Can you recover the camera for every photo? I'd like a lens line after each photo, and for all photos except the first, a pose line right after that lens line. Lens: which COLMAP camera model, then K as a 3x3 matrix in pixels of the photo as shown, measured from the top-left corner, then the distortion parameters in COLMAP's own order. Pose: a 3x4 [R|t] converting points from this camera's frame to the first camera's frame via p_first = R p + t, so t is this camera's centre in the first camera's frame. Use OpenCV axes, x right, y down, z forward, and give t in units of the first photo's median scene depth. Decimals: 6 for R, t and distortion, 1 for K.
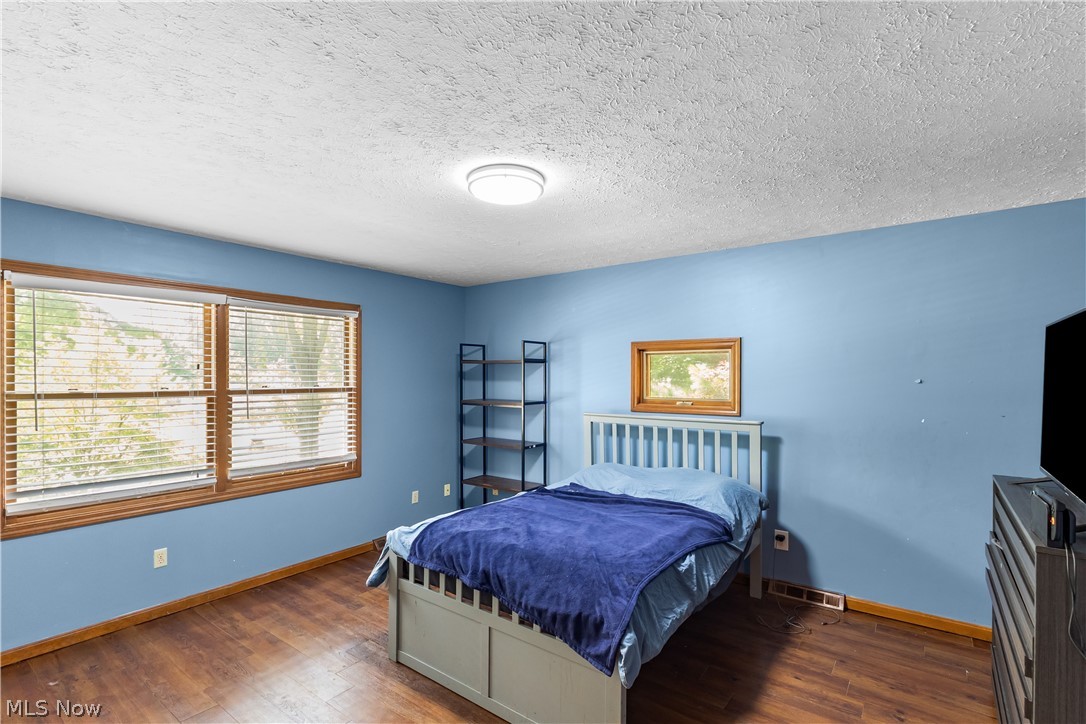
lens RADIAL K [[504.9, 0, 550.4], [0, 504.9, 379.4], [0, 0, 1]] dist [-0.007468, 0.004050]
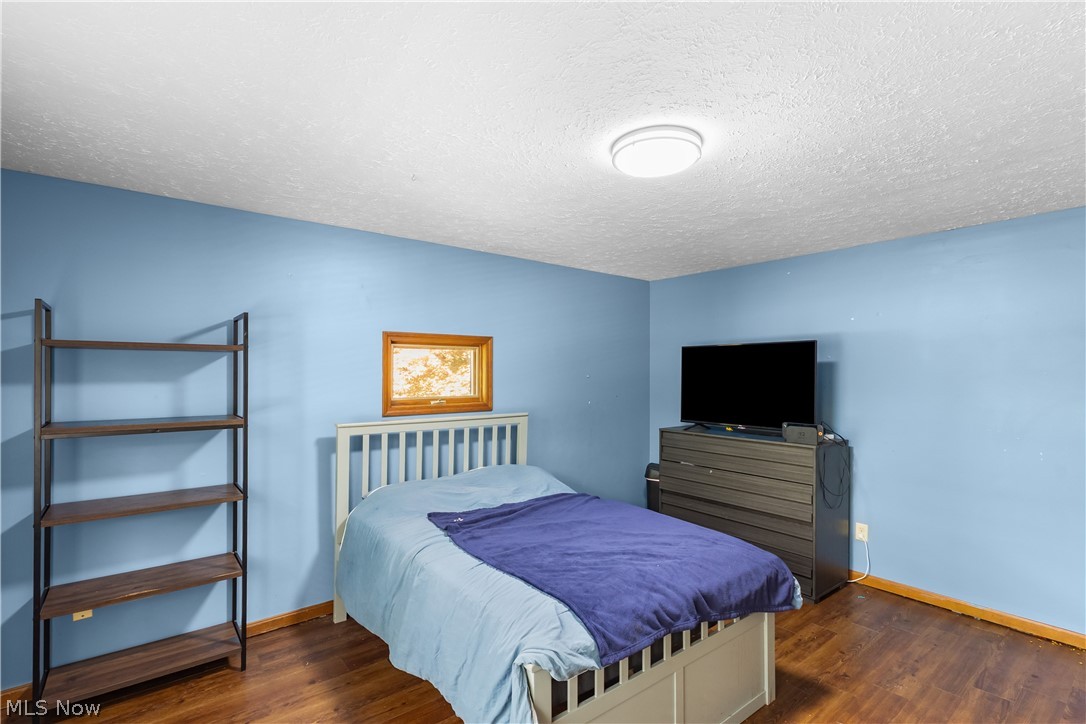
lens RADIAL K [[504.9, 0, 543.0], [0, 504.9, 364.6], [0, 0, 1]] dist [-0.007468, 0.004050]
pose [[0.261595, 0.015674, 0.965050, -0.555639], [0.005448, 0.999828, -0.017716, -0.004057], [-0.965162, 0.009892, 0.261465, 0.545889]]
